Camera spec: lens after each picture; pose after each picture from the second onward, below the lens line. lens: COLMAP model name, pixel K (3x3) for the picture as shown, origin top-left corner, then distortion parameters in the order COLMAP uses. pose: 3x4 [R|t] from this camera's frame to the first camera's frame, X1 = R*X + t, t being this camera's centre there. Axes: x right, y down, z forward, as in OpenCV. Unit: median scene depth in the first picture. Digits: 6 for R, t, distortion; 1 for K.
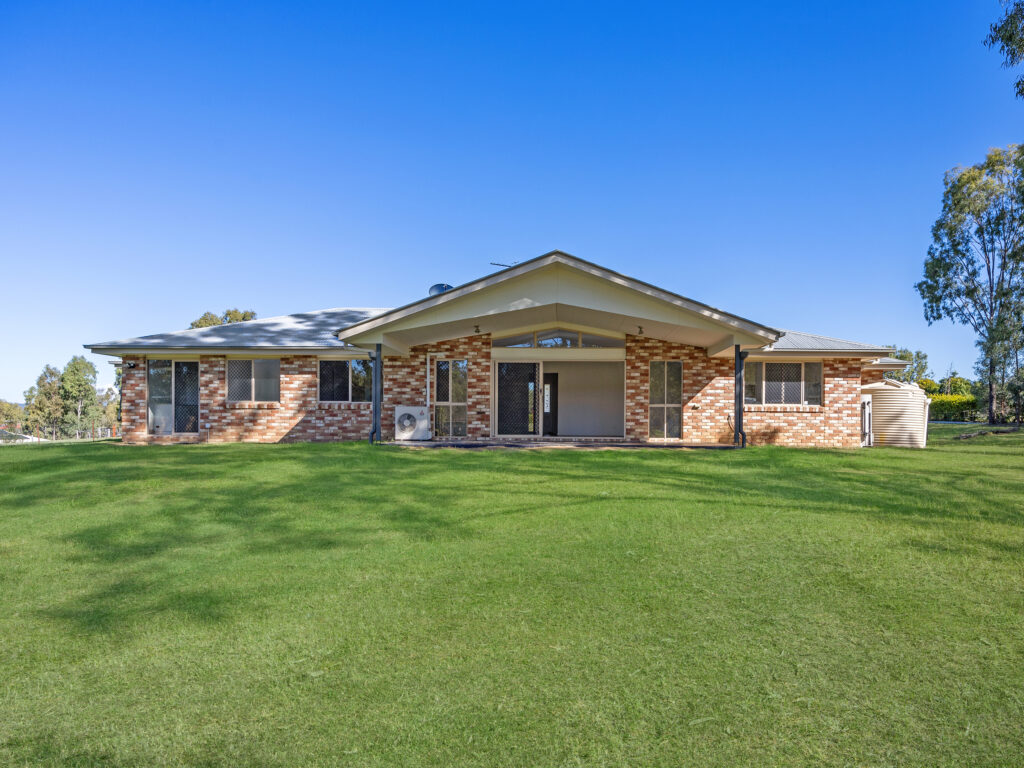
lens RADIAL K [[869.0, 0, 511.1], [0, 869.0, 386.7], [0, 0, 1]] dist [0.008111, 0.002278]
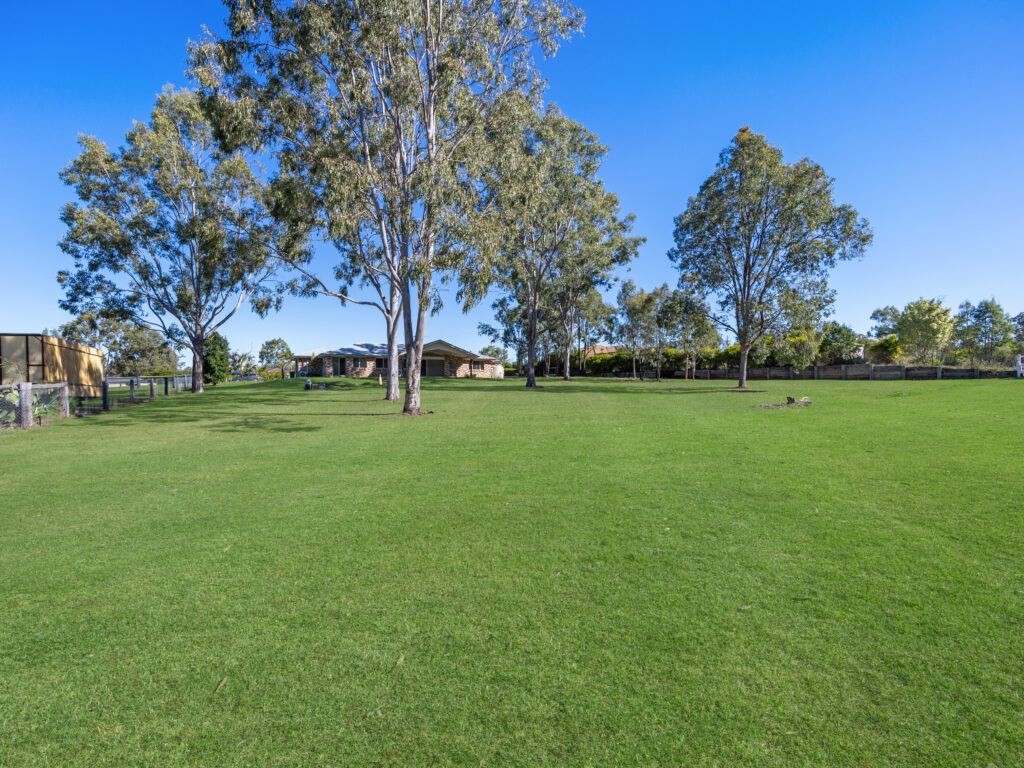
lens RADIAL K [[463.6, 0, 512.0], [0, 463.6, 380.6], [0, 0, 1]] dist [0.000235, 0.000685]
pose [[0.898281, -0.002617, 0.439414, -0.627769], [-0.012718, 0.999409, 0.031950, -0.001740], [-0.439238, -0.034289, 0.897716, -1.380806]]
